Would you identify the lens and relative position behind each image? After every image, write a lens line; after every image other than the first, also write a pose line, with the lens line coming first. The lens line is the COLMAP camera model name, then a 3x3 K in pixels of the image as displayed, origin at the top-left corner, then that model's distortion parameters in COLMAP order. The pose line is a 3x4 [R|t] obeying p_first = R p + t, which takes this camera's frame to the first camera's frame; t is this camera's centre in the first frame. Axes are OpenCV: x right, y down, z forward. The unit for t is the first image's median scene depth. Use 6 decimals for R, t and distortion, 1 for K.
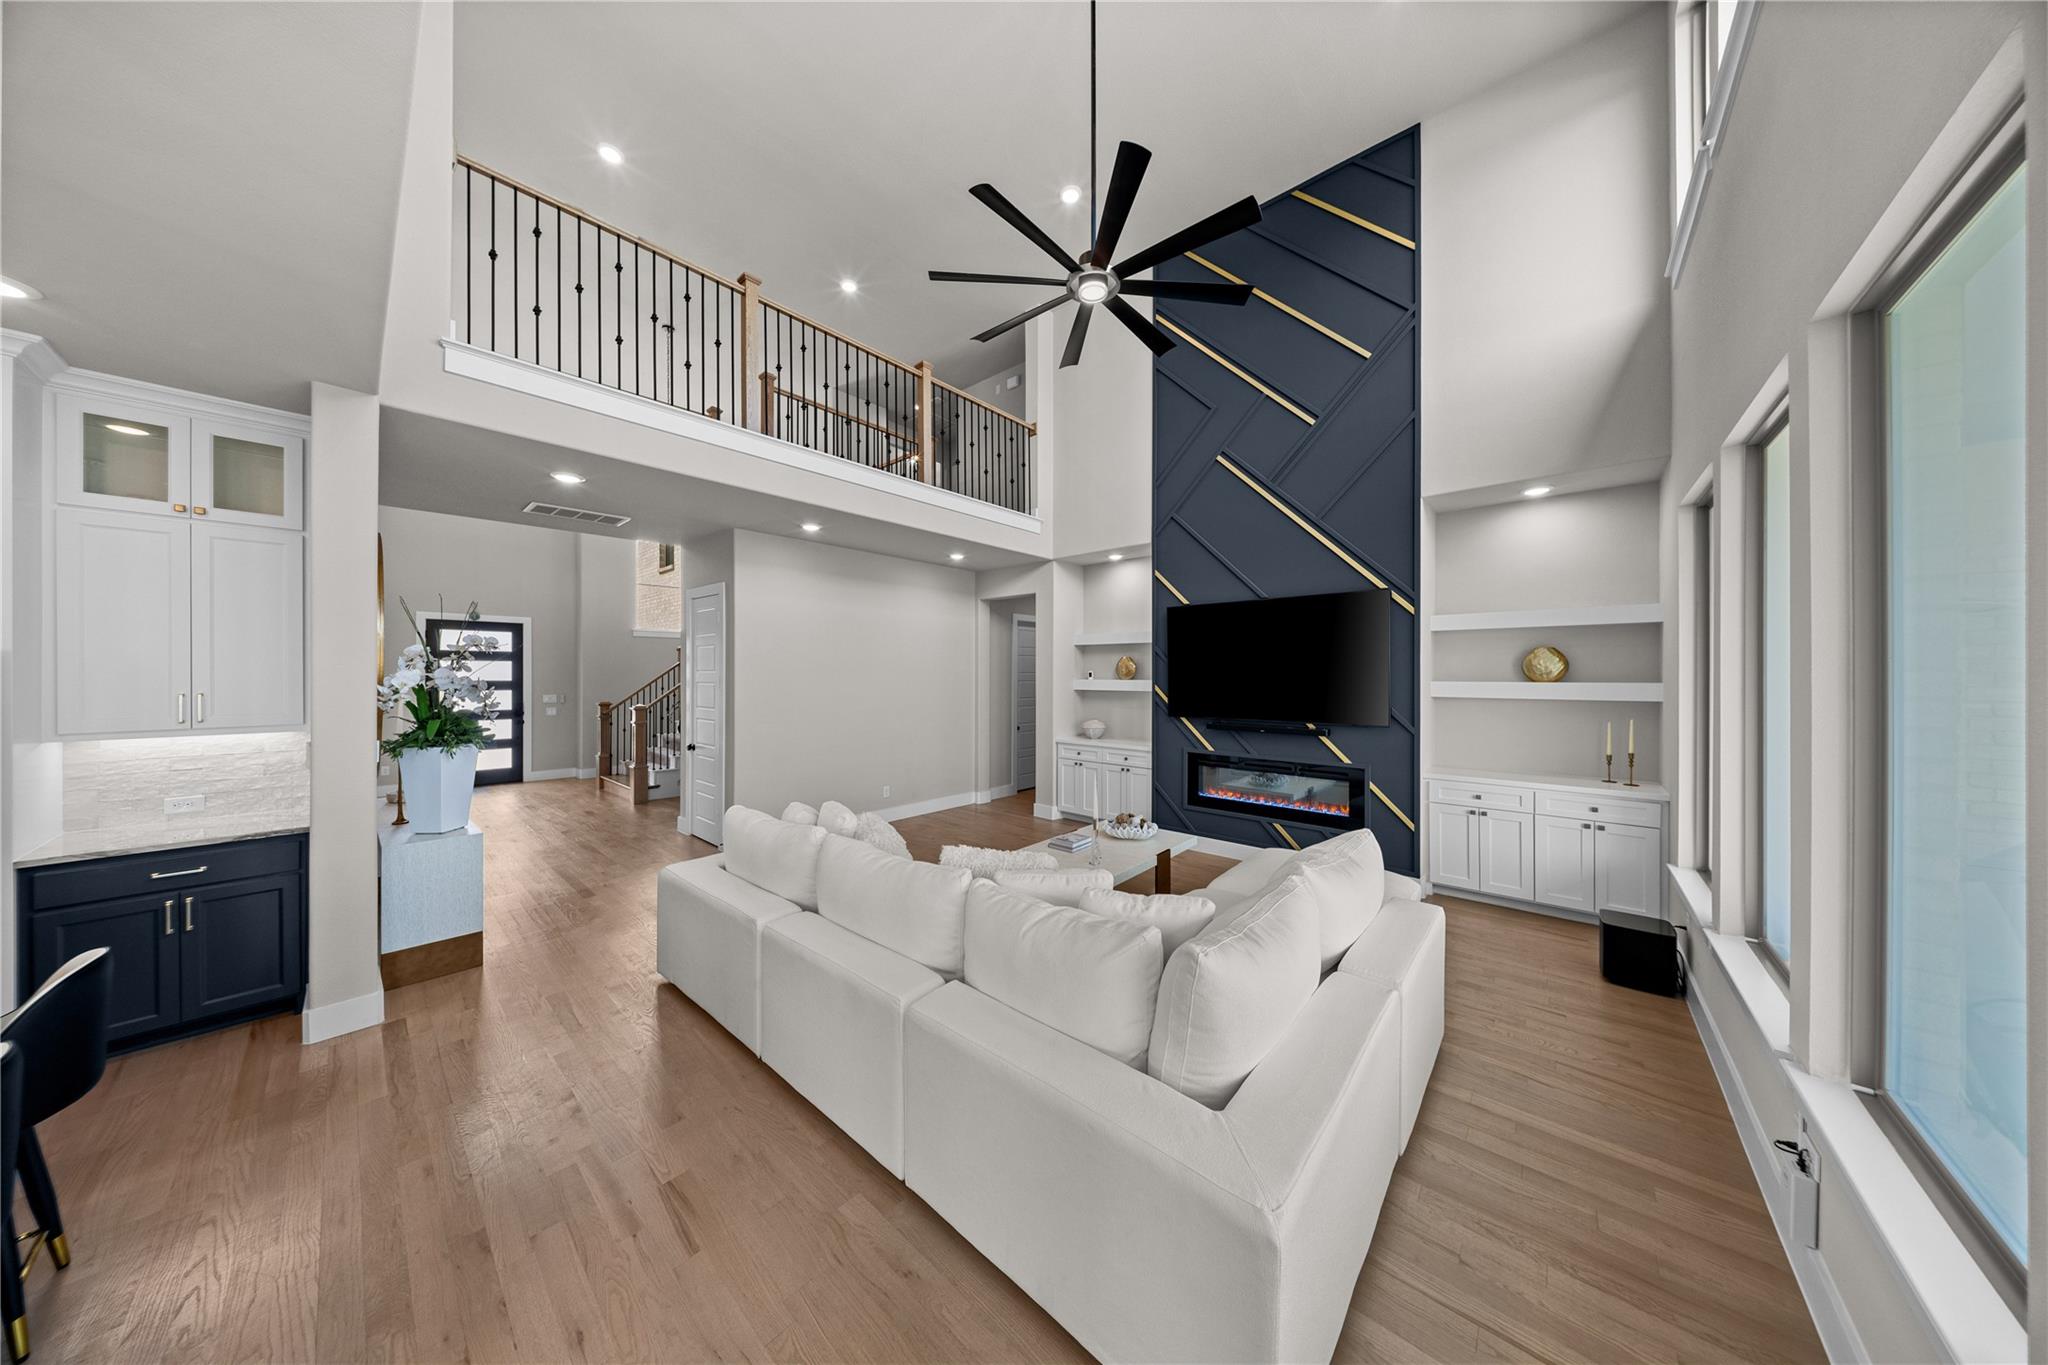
lens RADIAL K [[602.3, 0, 1026.5], [0, 602.3, 677.3], [0, 0, 1]] dist [-0.000898, -0.000072]
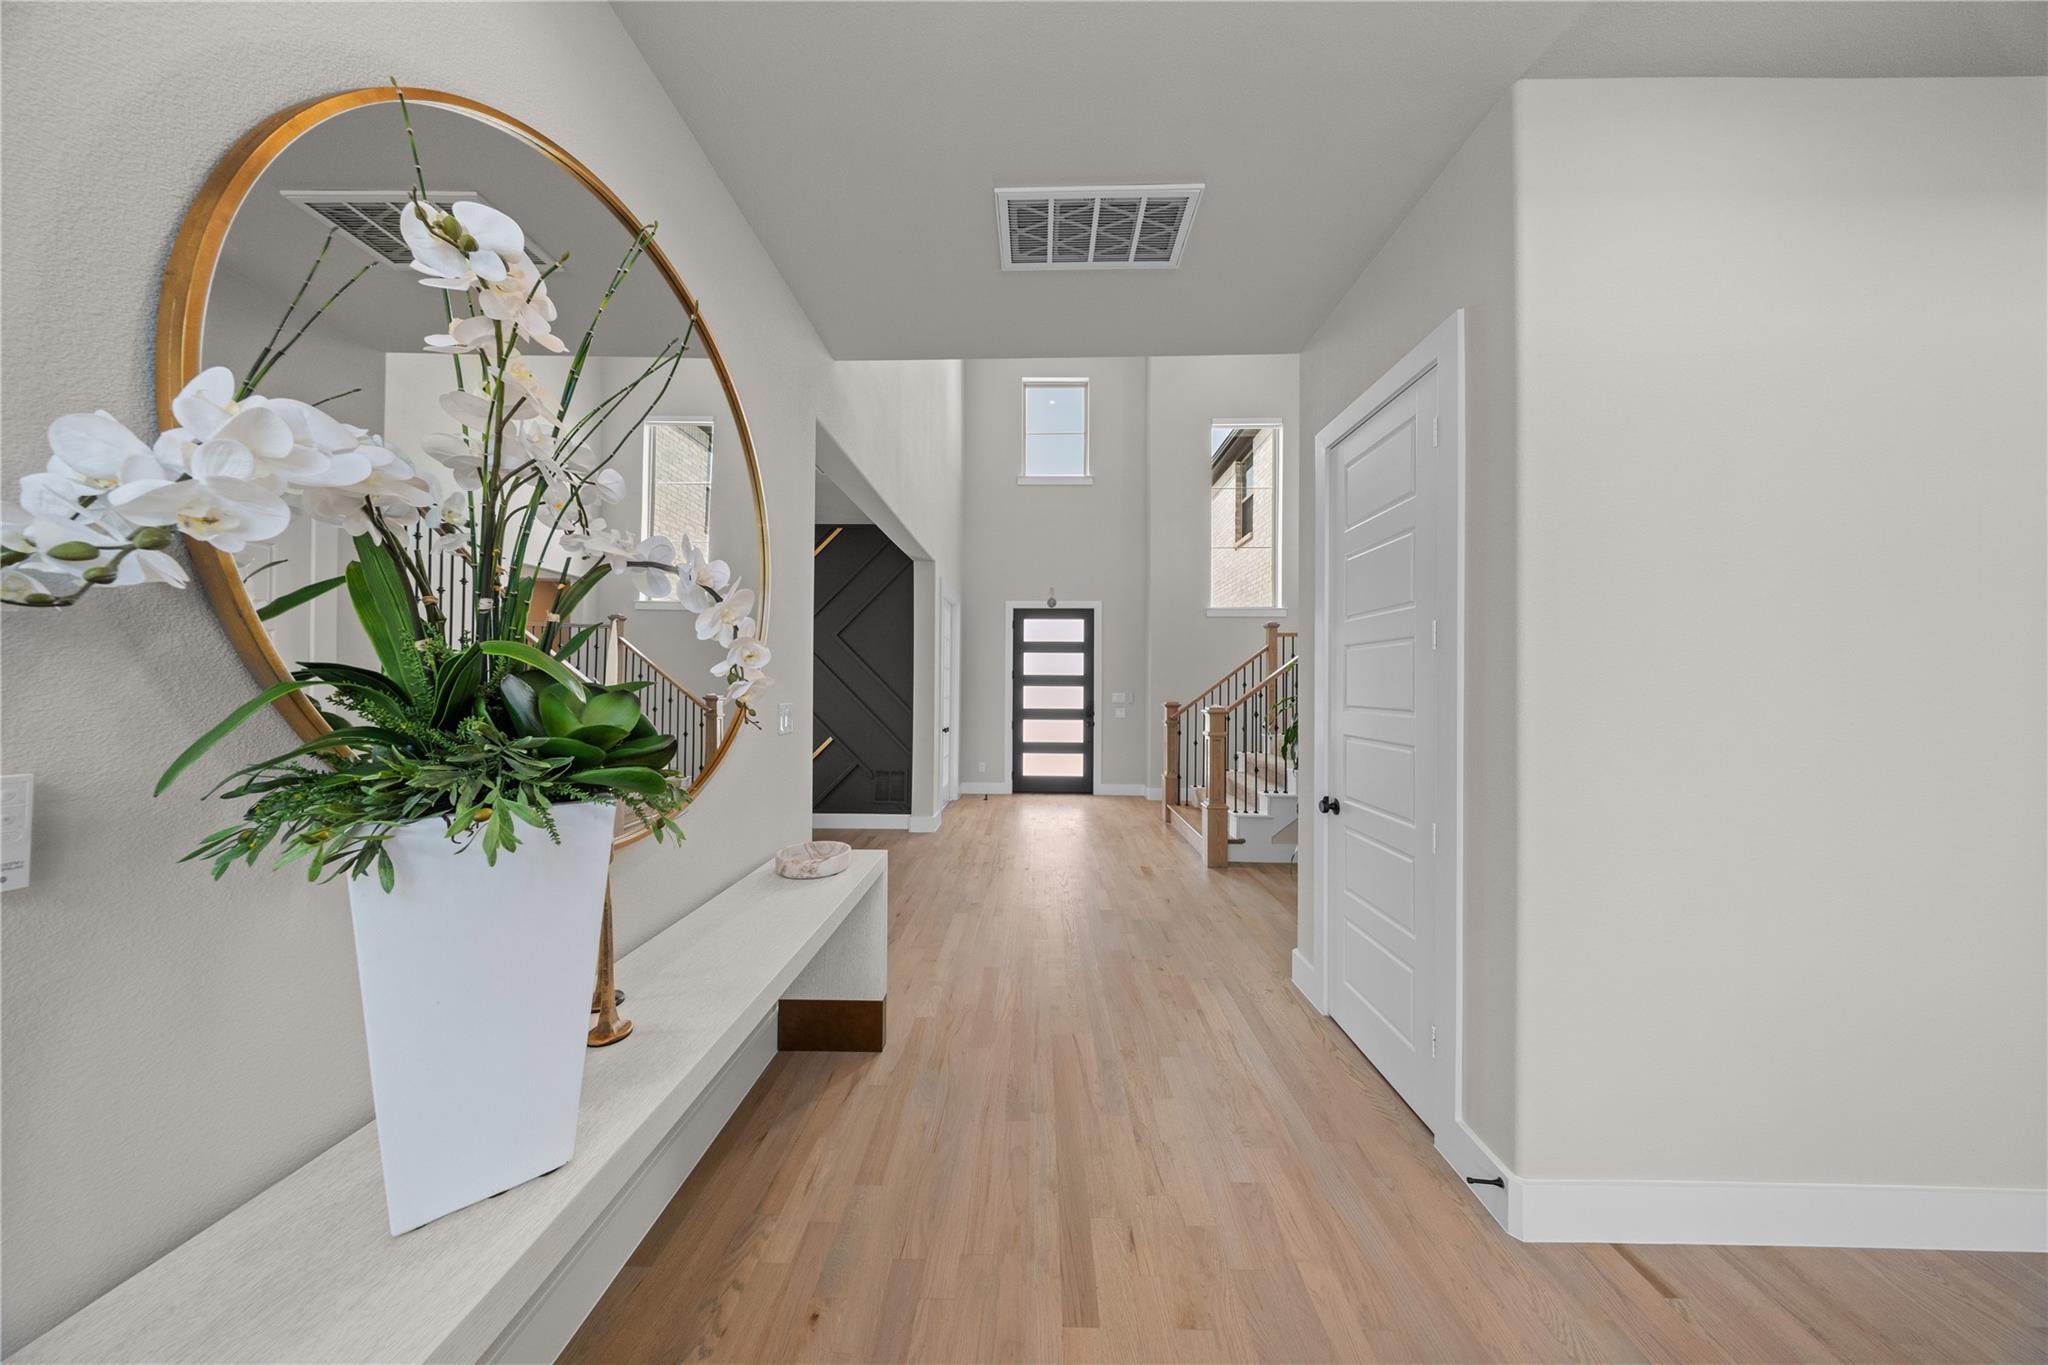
lens RADIAL K [[602.3, 0, 1026.5], [0, 602.3, 677.3], [0, 0, 1]] dist [-0.000898, -0.000072]
pose [[0.645574, -0.009516, -0.763638, -0.257430], [-0.007453, 0.999796, -0.018759, 0.026262], [0.763661, 0.017802, 0.645371, 0.393503]]
